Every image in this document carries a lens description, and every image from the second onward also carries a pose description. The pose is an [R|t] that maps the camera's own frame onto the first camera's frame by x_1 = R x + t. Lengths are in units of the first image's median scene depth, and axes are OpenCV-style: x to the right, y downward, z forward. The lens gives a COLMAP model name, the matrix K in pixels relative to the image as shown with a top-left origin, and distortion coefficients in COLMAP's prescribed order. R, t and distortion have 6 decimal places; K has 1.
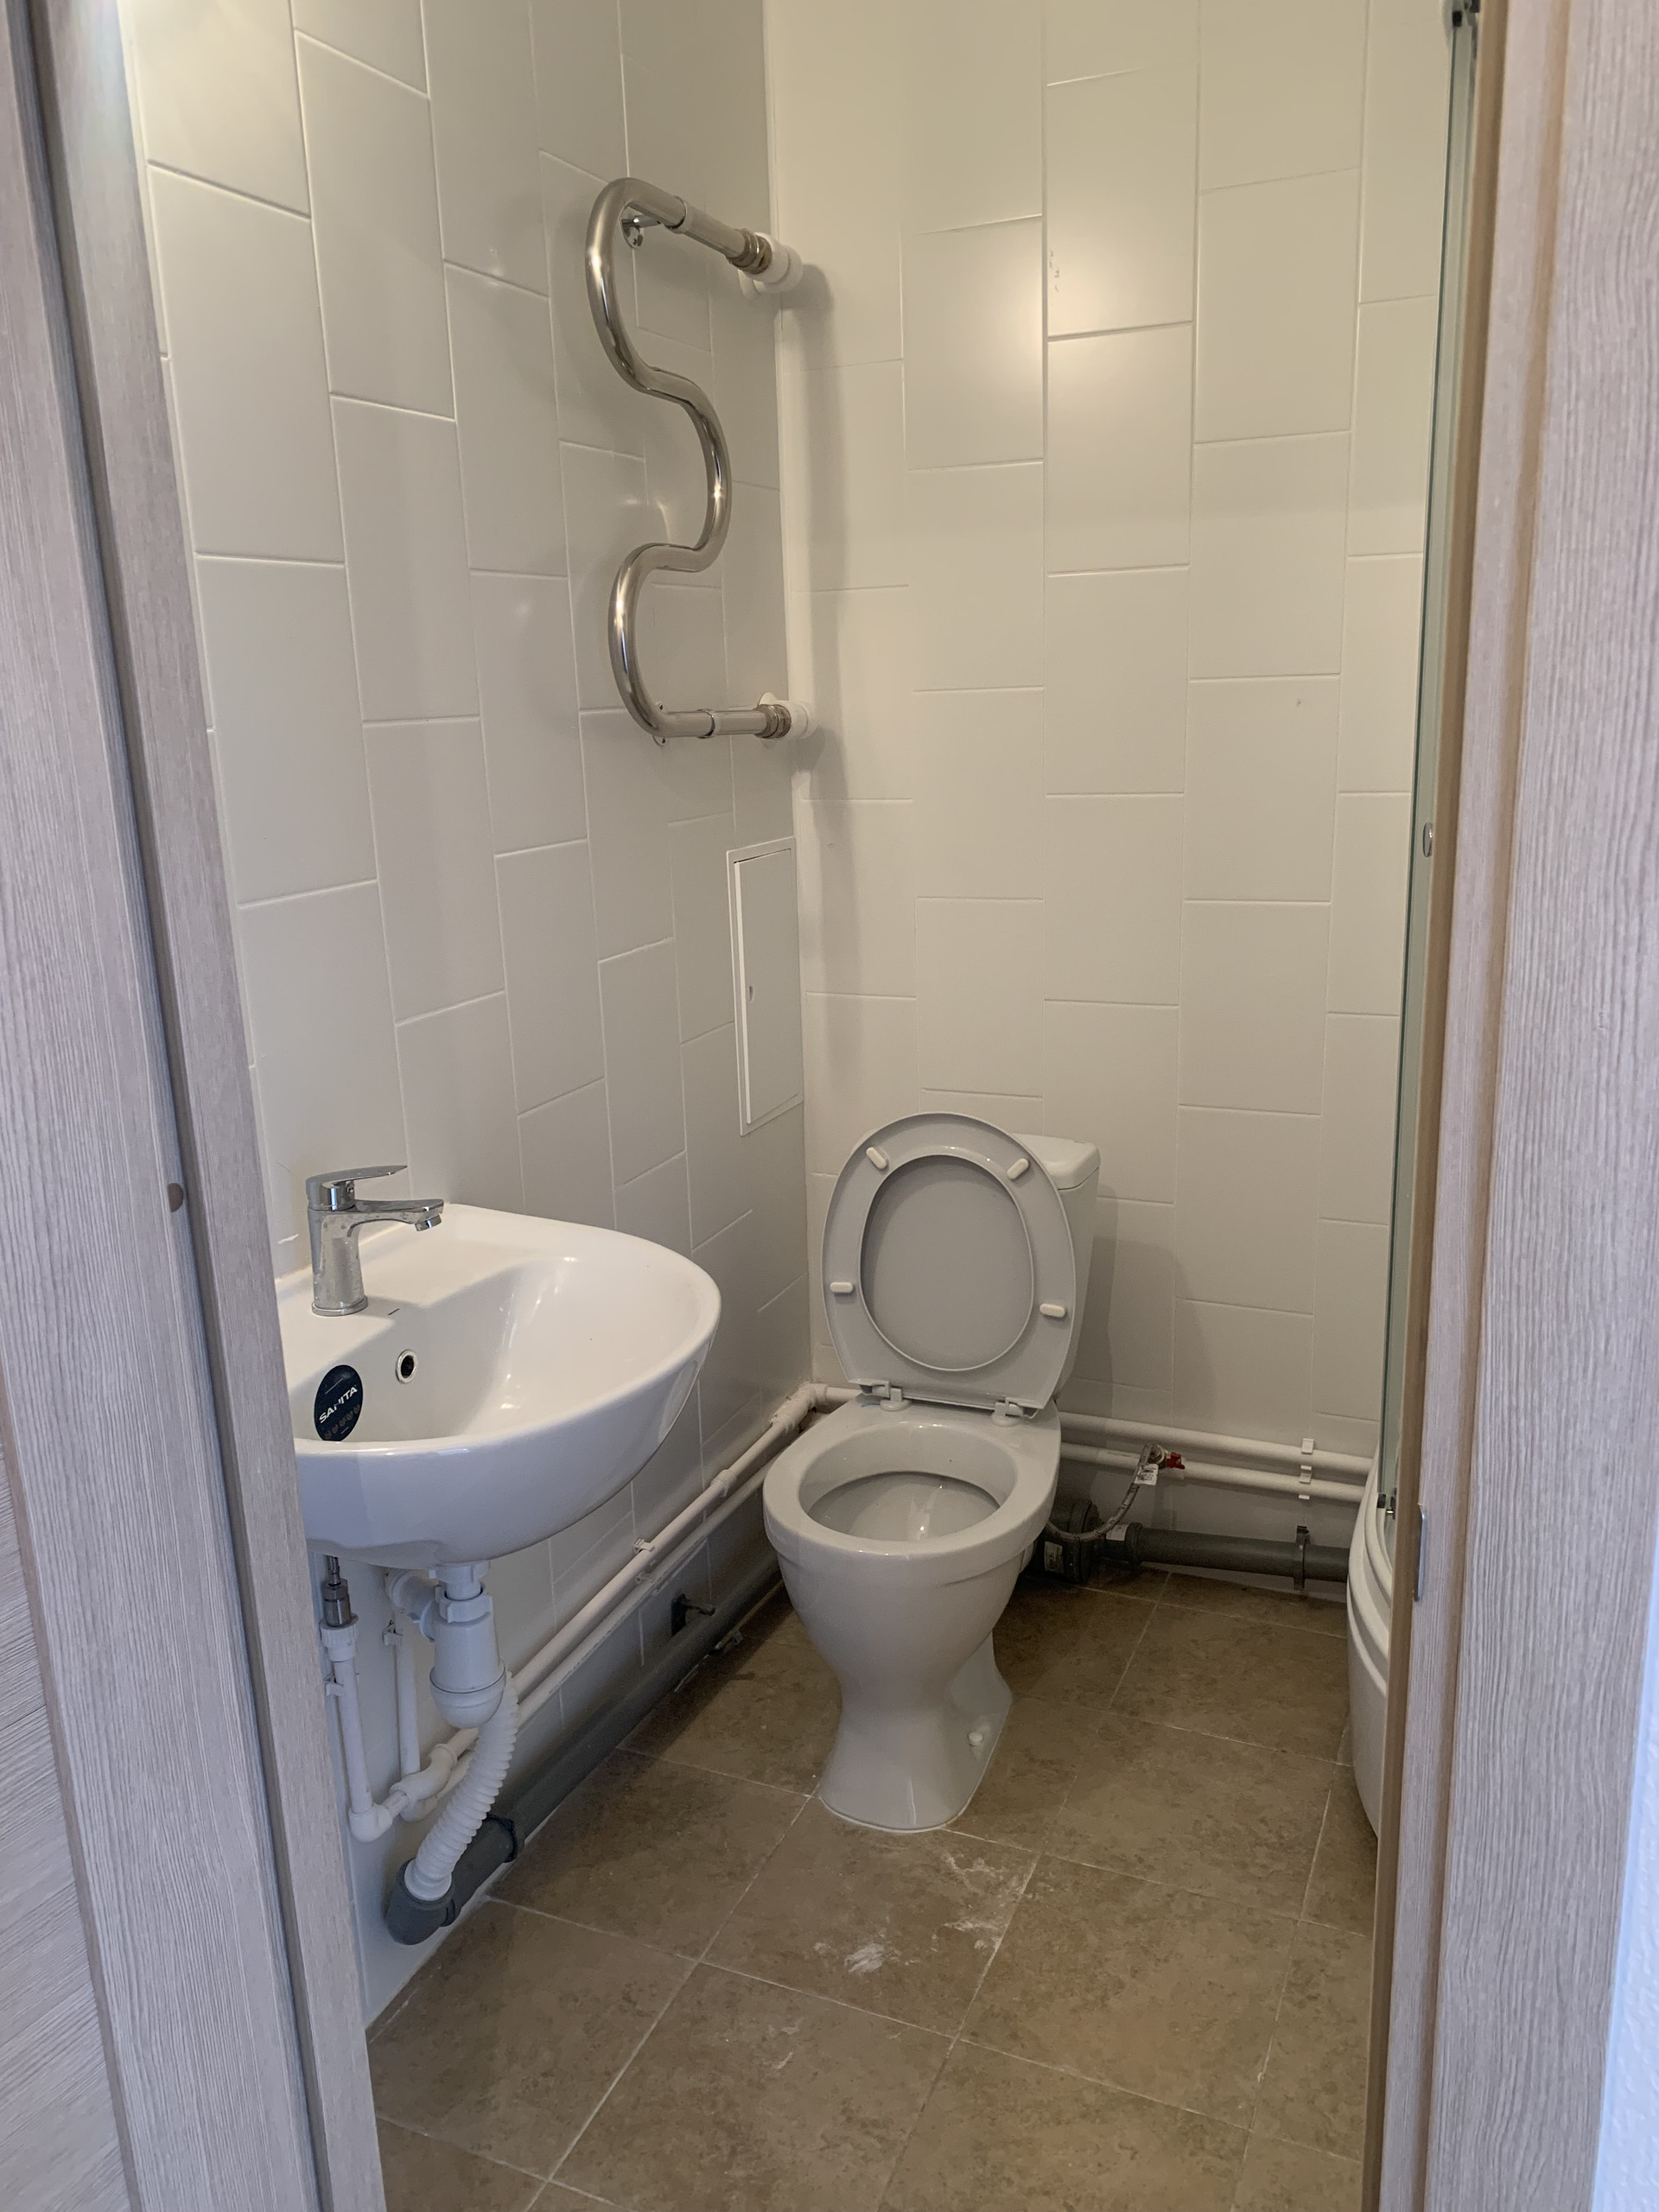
lens RADIAL K [[1671.4, 0, 830.2], [0, 1671.4, 1103.2], [0, 0, 1]] dist [0.020569, -0.006844]
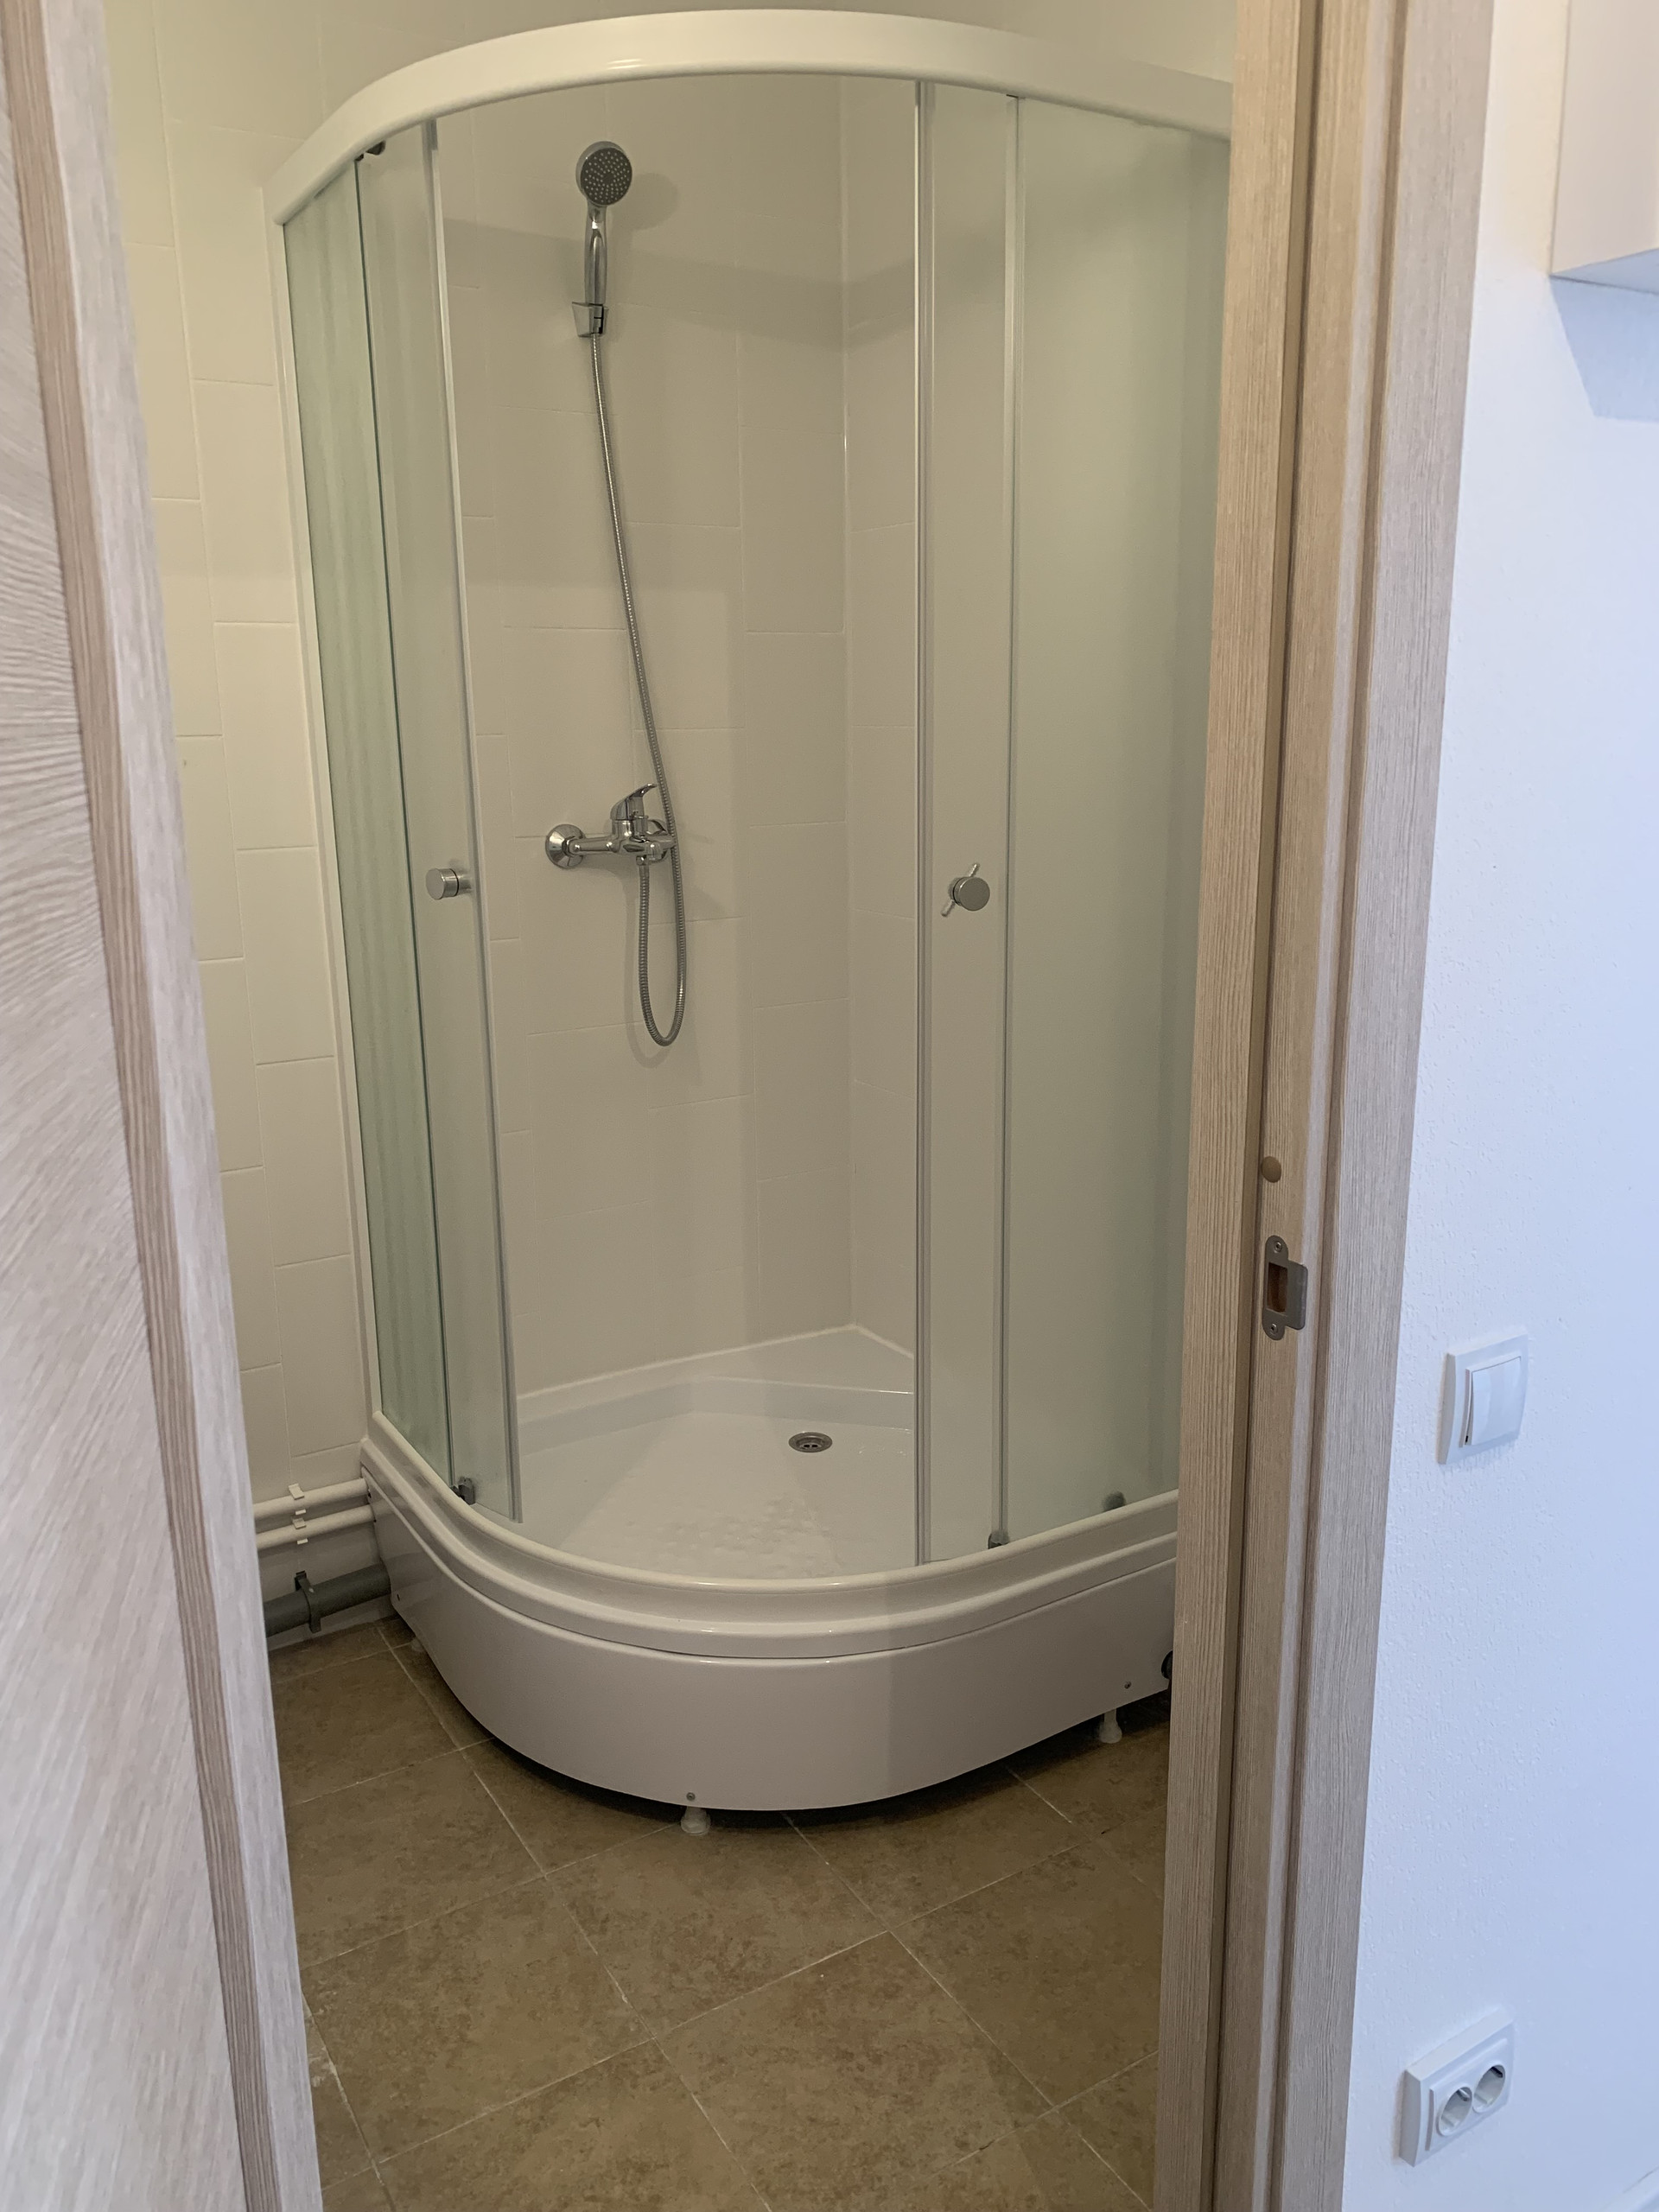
lens RADIAL K [[1671.4, 0, 813.8], [0, 1671.4, 1099.9], [0, 0, 1]] dist [0.020569, -0.006844]
pose [[0.584147, -0.163895, 0.794928, -0.444669], [0.198004, 0.978585, 0.056260, -0.032891], [-0.787126, 0.124535, 0.604089, 0.165941]]
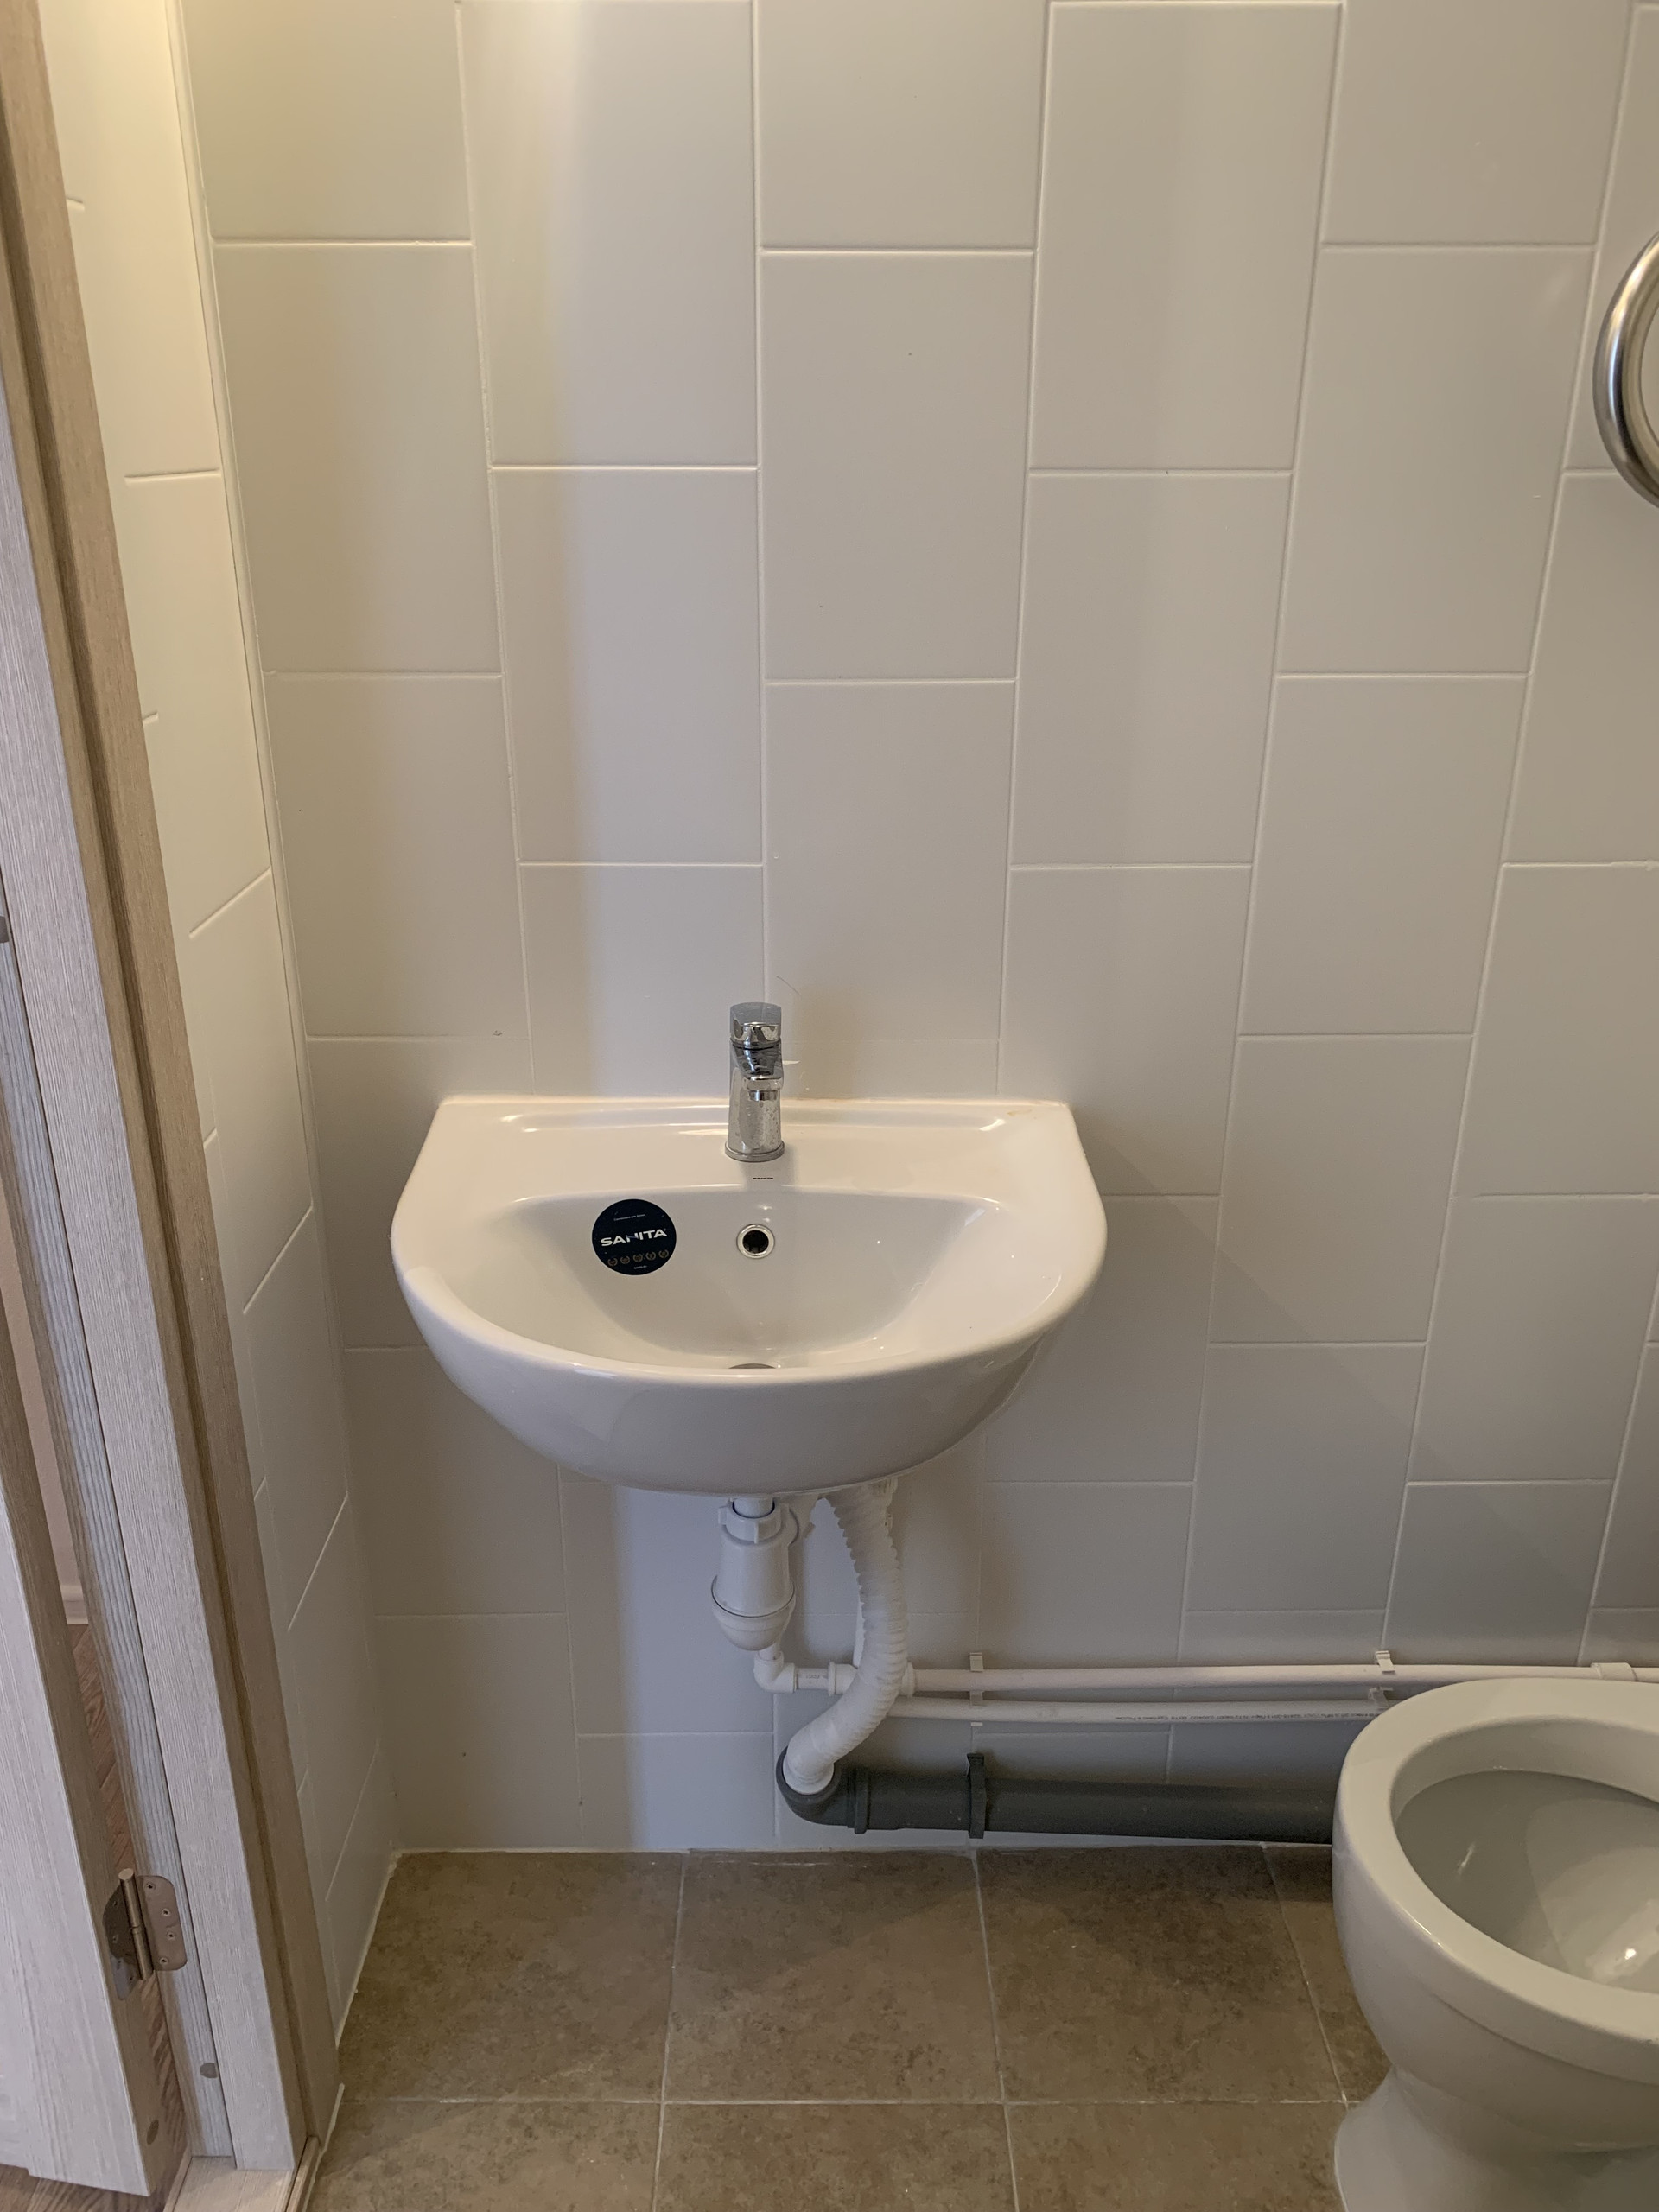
lens RADIAL K [[1671.4, 0, 834.8], [0, 1671.4, 1114.6], [0, 0, 1]] dist [0.020569, -0.006844]
pose [[0.410676, 0.366047, -0.835078, 0.418226], [-0.239421, 0.927028, 0.288610, -0.147680], [0.879786, 0.081410, 0.468347, 0.562117]]
